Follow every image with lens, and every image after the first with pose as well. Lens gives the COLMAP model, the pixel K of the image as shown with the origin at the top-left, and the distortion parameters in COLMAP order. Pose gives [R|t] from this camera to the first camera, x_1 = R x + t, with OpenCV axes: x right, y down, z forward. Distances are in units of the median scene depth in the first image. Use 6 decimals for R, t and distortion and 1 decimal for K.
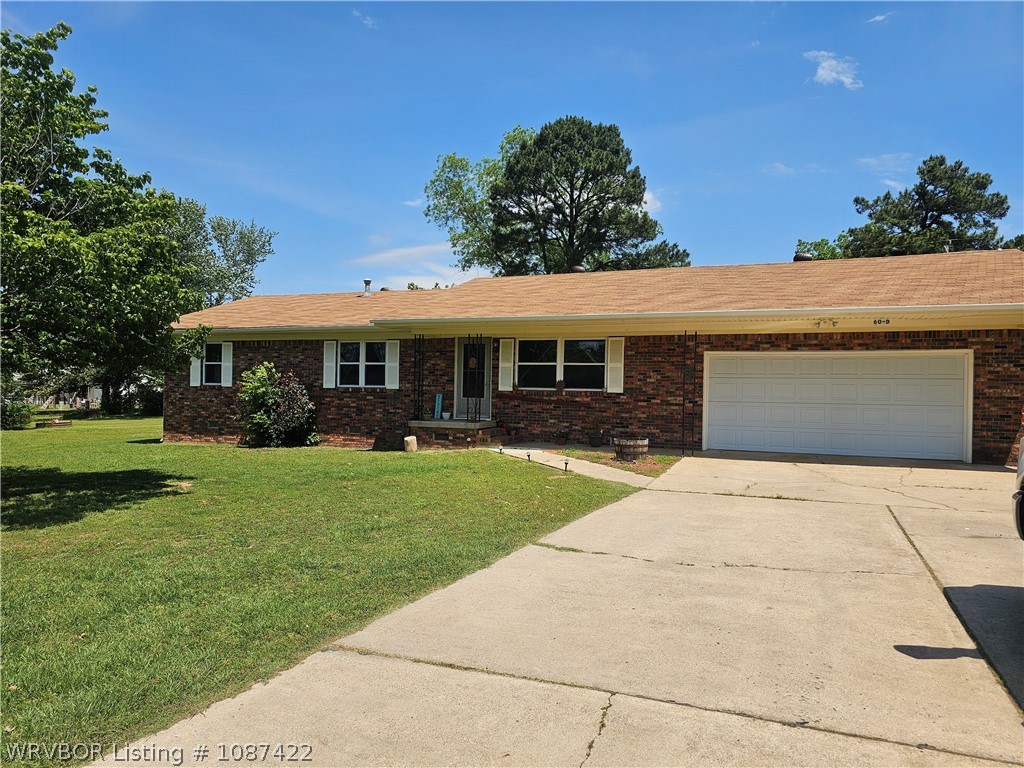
lens RADIAL K [[677.2, 0, 512.9], [0, 677.2, 387.6], [0, 0, 1]] dist [0.092025, -0.072538]
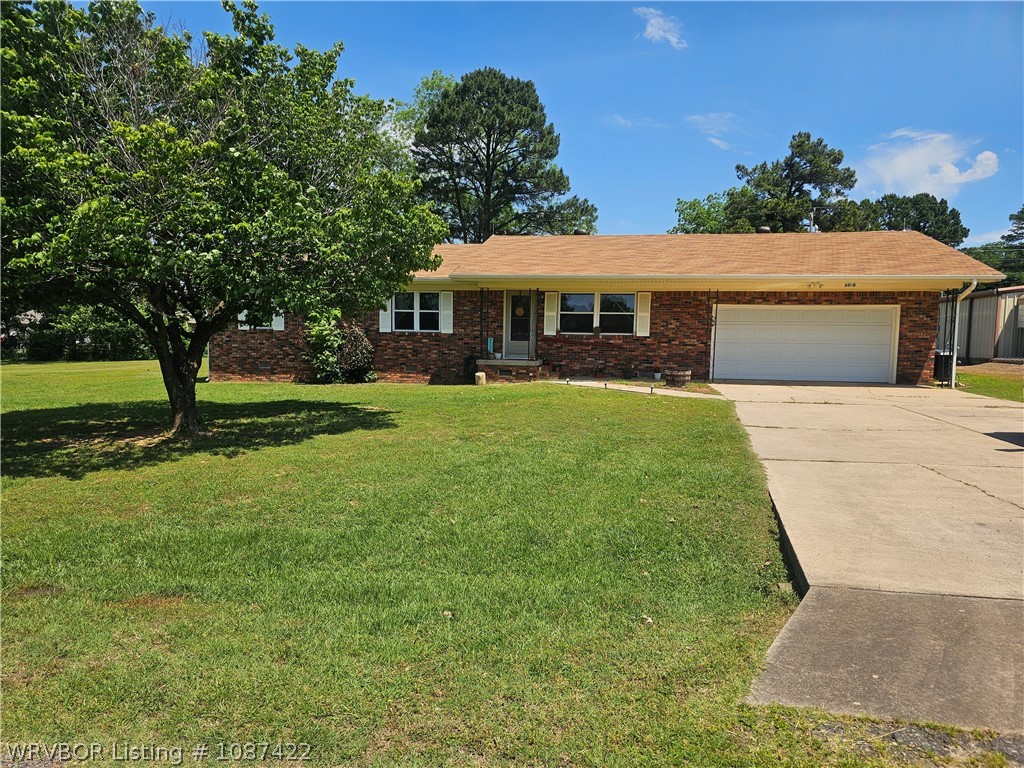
lens RADIAL K [[677.2, 0, 512.9], [0, 677.2, 387.6], [0, 0, 1]] dist [0.092025, -0.072538]
pose [[0.978305, -0.015534, 0.206588, -0.302193], [-0.001465, 0.996641, 0.081878, -0.000466], [-0.207166, -0.080405, 0.974996, -0.174232]]
